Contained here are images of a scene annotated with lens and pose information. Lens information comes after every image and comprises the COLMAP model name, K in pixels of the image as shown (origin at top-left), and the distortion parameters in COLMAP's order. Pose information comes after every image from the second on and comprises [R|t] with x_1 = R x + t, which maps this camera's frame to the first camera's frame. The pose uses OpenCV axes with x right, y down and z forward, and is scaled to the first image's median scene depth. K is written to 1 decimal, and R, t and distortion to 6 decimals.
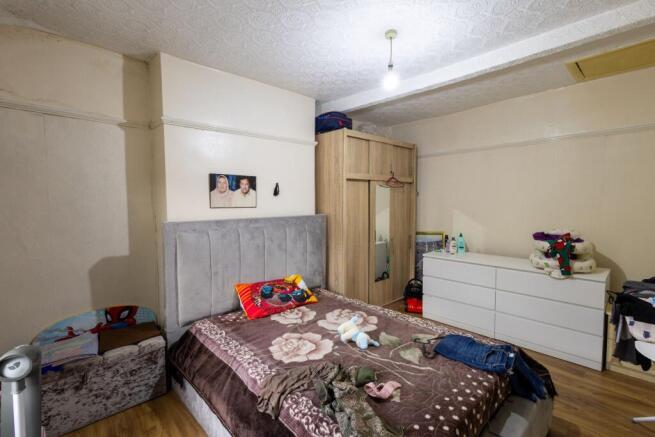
lens RADIAL K [[301.2, 0, 326.3], [0, 301.2, 218.7], [0, 0, 1]] dist [-0.000333, -0.000018]
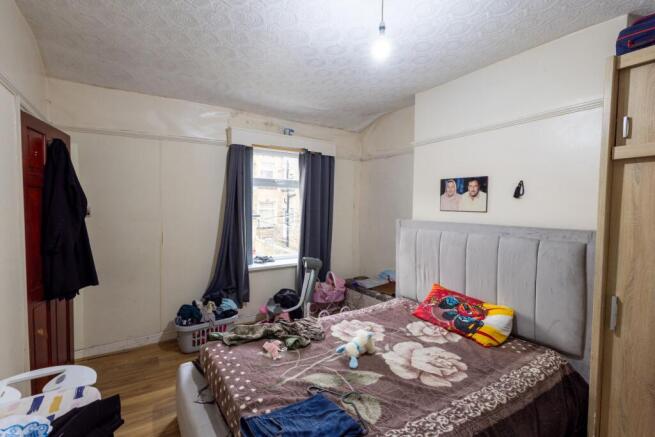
lens RADIAL K [[301.2, 0, 326.3], [0, 301.2, 218.7], [0, 0, 1]] dist [-0.000333, -0.000018]
pose [[-0.195481, 0.051446, -0.979357, 0.772713], [-0.062419, 0.995946, 0.064777, -0.050837], [0.978719, 0.073793, -0.191477, 0.794721]]
